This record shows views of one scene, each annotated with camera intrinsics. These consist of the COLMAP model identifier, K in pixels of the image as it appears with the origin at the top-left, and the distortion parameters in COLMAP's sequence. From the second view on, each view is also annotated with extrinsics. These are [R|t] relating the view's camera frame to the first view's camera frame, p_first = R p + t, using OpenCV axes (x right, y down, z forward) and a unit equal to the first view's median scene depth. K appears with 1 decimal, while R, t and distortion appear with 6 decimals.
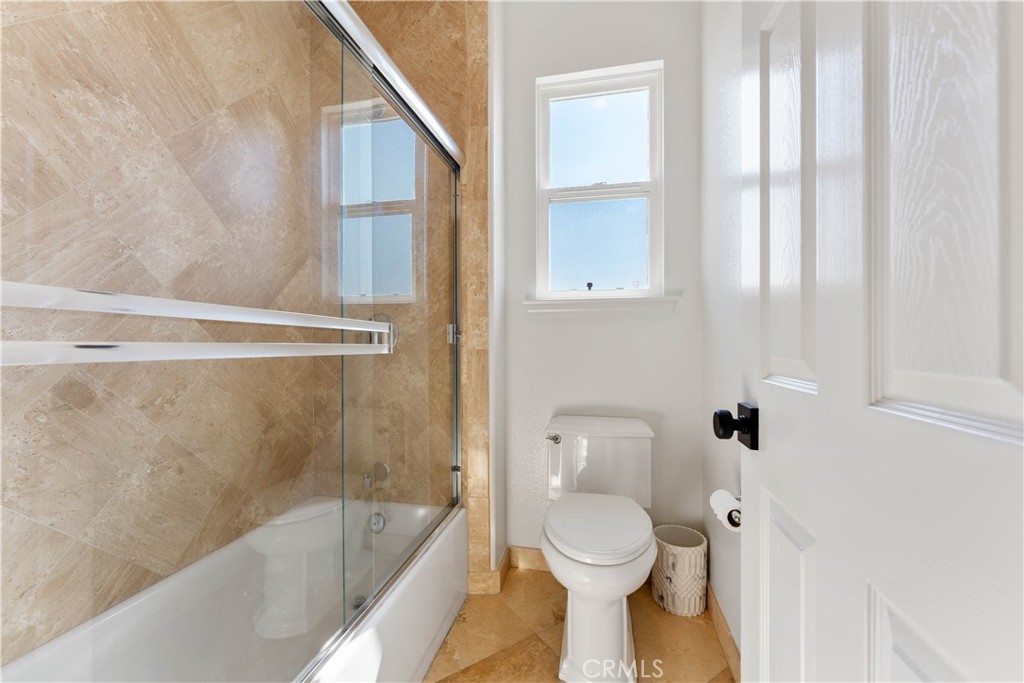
lens RADIAL K [[415.3, 0, 513.3], [0, 415.3, 341.2], [0, 0, 1]] dist [0.003846, -0.000282]
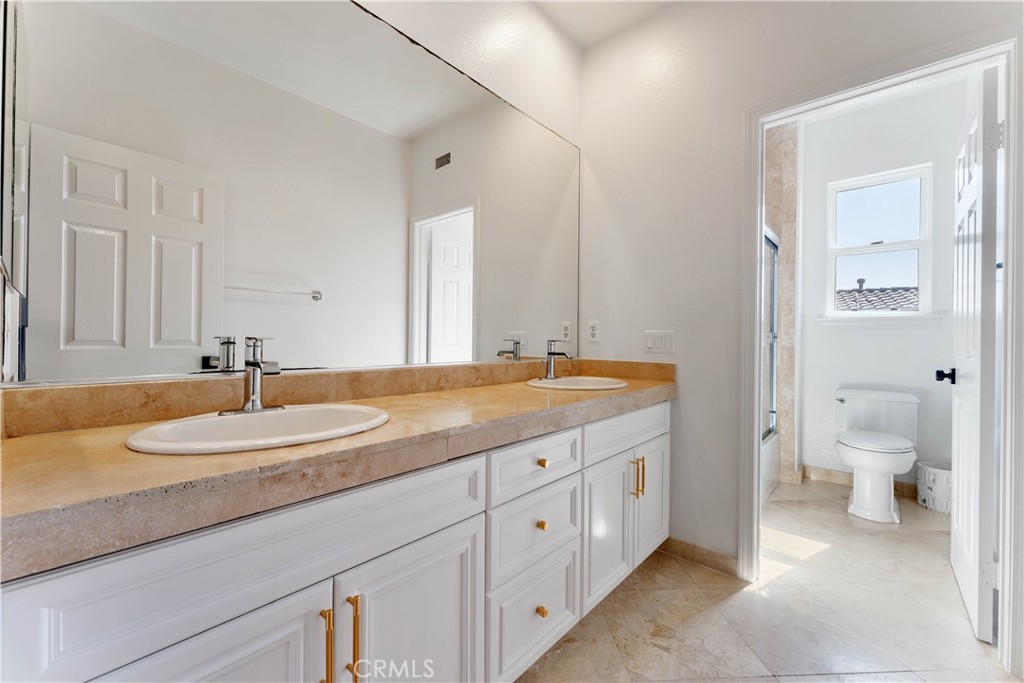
lens RADIAL K [[415.3, 0, 508.9], [0, 415.3, 339.9], [0, 0, 1]] dist [0.003846, -0.000282]
pose [[0.870453, 0.011079, -0.492128, -0.250549], [-0.013440, 0.999909, -0.001261, 0.009496], [0.492069, 0.007711, 0.870522, -1.166736]]
